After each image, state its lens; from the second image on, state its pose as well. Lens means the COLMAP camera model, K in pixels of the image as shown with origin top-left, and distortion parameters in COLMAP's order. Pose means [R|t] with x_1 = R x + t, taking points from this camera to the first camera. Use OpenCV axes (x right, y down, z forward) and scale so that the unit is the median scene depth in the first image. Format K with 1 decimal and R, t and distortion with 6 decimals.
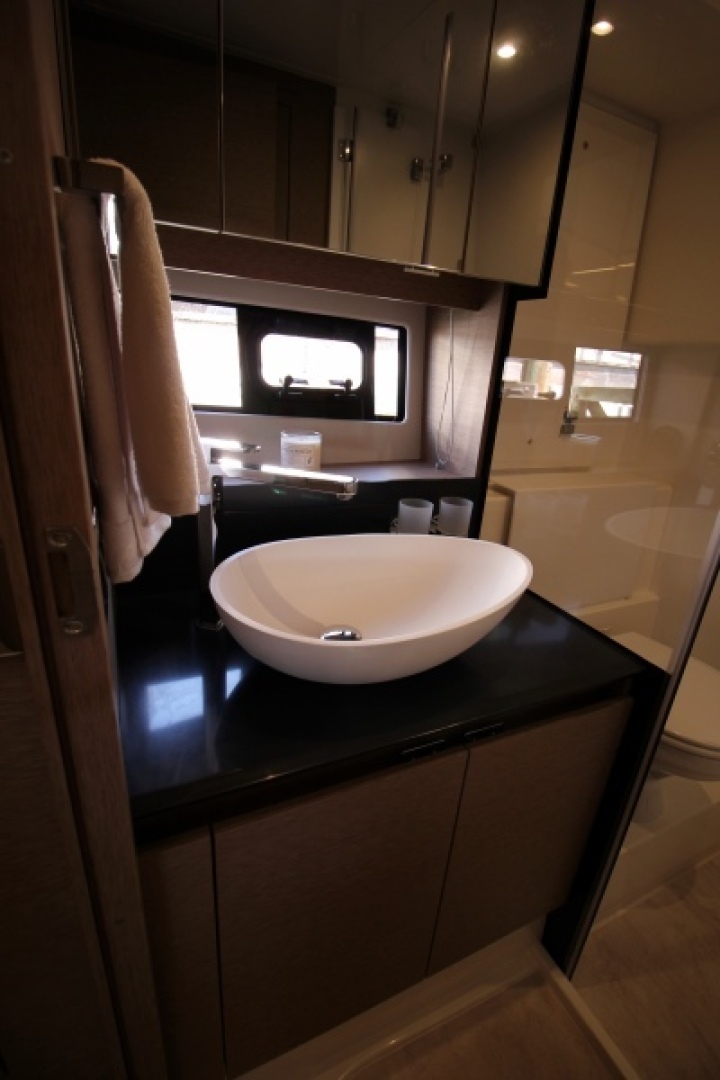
lens RADIAL K [[507.1, 0, 358.6], [0, 507.1, 542.3], [0, 0, 1]] dist [-0.000402, -0.016836]
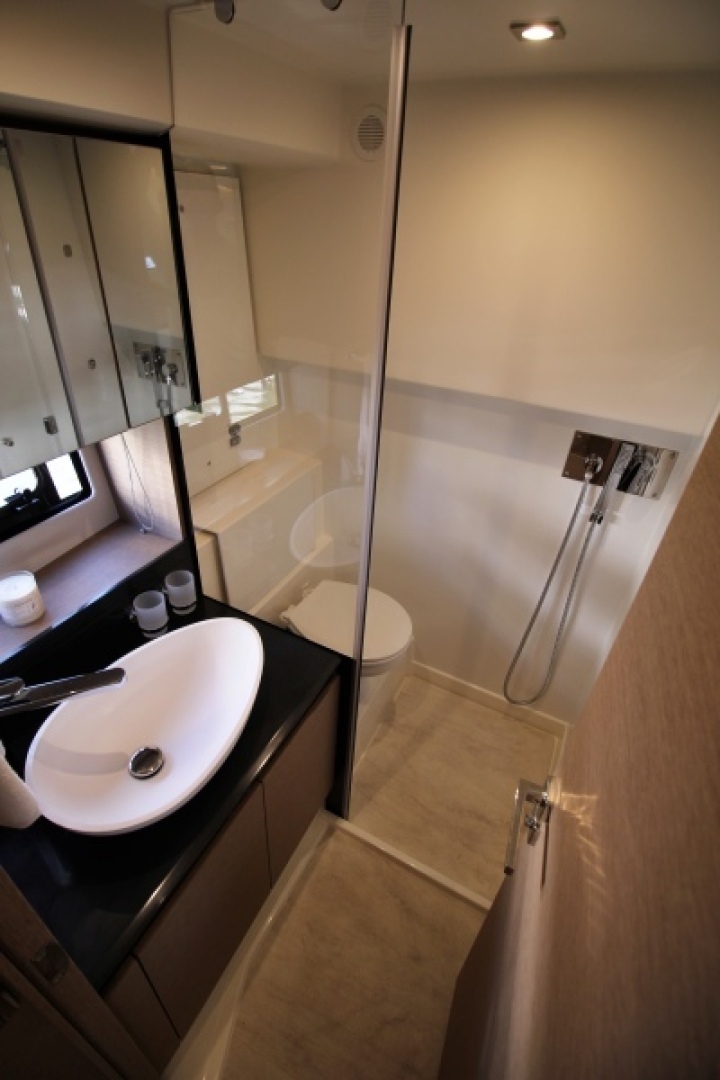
lens RADIAL K [[507.1, 0, 358.6], [0, 507.1, 542.3], [0, 0, 1]] dist [-0.000402, -0.016836]
pose [[0.793664, -0.358230, 0.491700, -0.024167], [0.215649, 0.921424, 0.323222, -0.392961], [-0.568852, -0.150495, 0.808553, -0.169692]]
